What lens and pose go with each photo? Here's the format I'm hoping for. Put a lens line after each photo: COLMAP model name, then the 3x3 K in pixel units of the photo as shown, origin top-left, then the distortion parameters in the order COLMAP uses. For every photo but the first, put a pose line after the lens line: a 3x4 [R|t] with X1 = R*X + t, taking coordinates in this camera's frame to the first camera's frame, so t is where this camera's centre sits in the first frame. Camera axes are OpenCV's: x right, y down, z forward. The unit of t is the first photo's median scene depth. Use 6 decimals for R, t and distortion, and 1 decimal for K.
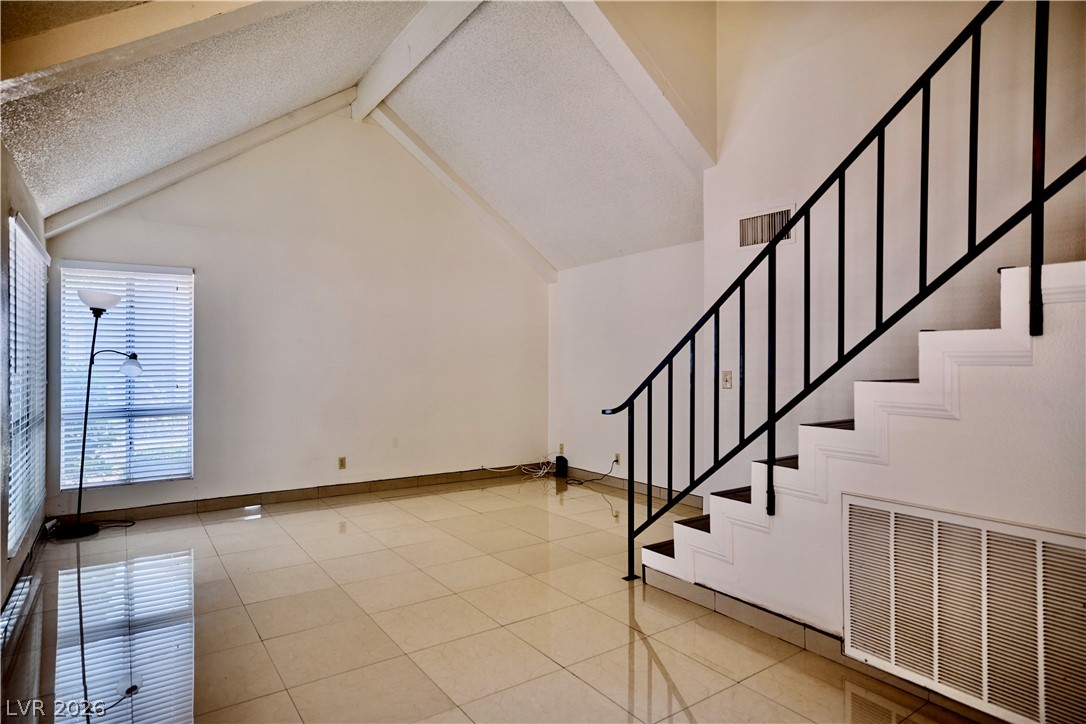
lens RADIAL K [[623.9, 0, 543.0], [0, 623.9, 362.0], [0, 0, 1]] dist [-0.001736, -0.000212]
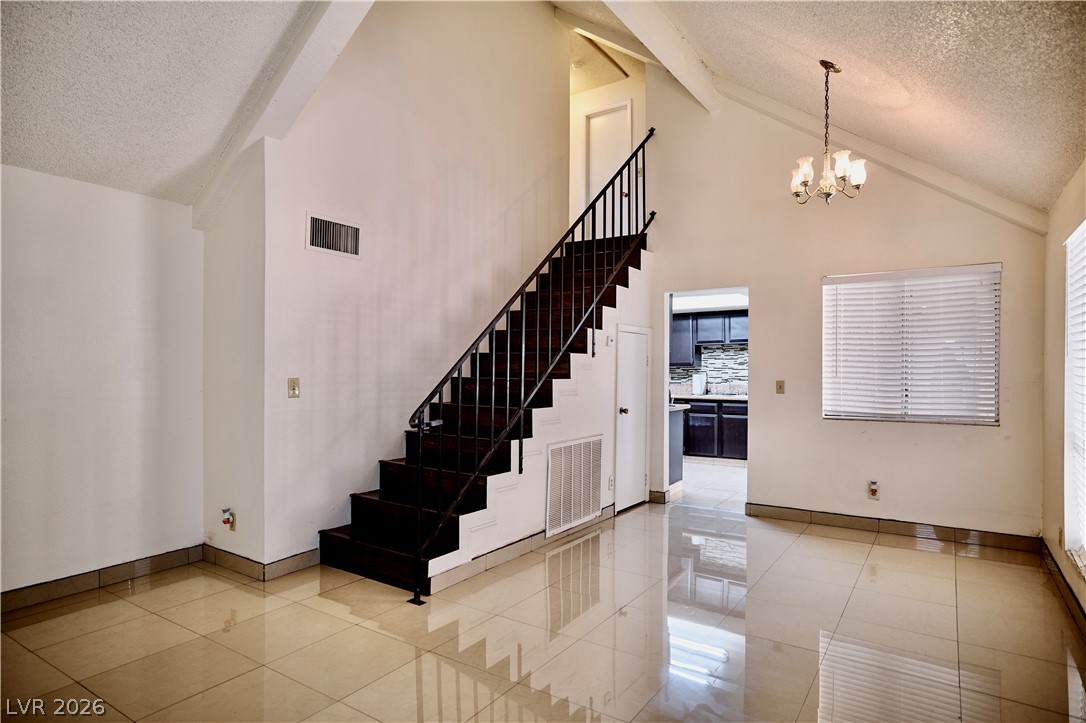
lens RADIAL K [[623.9, 0, 543.0], [0, 623.9, 361.5], [0, 0, 1]] dist [-0.001736, -0.000212]
pose [[-0.351797, 0.000295, 0.936076, -1.147013], [0.002613, 0.999996, 0.000666, -0.023327], [-0.936073, 0.002681, -0.351796, 1.633444]]
